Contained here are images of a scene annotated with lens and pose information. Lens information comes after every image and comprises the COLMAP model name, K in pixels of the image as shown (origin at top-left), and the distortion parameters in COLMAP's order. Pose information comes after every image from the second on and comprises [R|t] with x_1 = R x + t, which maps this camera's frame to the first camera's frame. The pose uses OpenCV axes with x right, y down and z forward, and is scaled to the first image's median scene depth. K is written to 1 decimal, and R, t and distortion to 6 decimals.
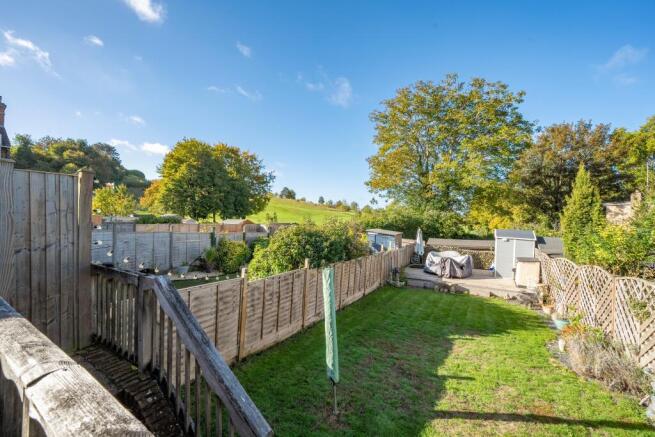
lens RADIAL K [[260.2, 0, 325.1], [0, 260.2, 218.0], [0, 0, 1]] dist [-0.005672, 0.000438]
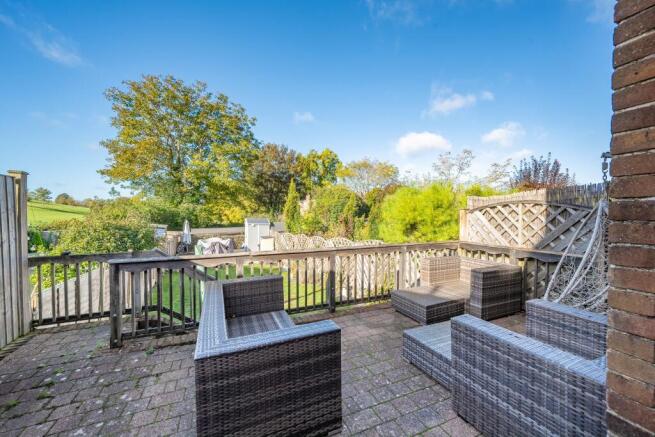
lens RADIAL K [[260.2, 0, 325.1], [0, 260.2, 218.0], [0, 0, 1]] dist [-0.005672, 0.000438]
pose [[0.575053, -0.034419, 0.817392, -0.159833], [0.011456, 0.999355, 0.034022, -0.000524], [-0.818036, -0.010201, 0.575077, -0.097135]]
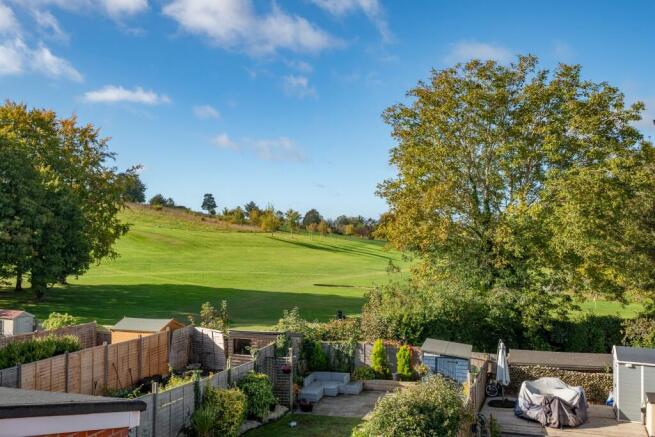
lens RADIAL K [[613.6, 0, 327.5], [0, 613.6, 218.5], [0, 0, 1]] dist [0.039644, -0.002239]
pose [[0.980745, -0.014666, 0.194740, -0.264038], [0.019876, 0.999494, -0.024828, -0.180900], [-0.194278, 0.028221, 0.980541, -0.305662]]
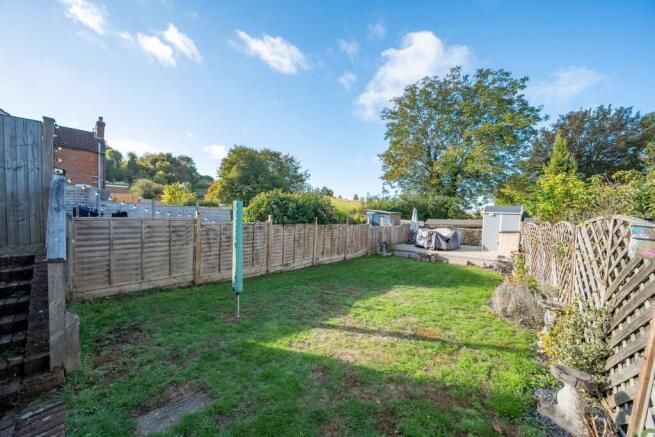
lens RADIAL K [[225.6, 0, 325.7], [0, 225.6, 217.0], [0, 0, 1]] dist [-0.020958, 0.000141]
pose [[0.987955, -0.001326, -0.154736, 0.110351], [0.003491, 0.999900, 0.013723, 0.049667], [0.154702, -0.014098, 0.987861, 0.007608]]
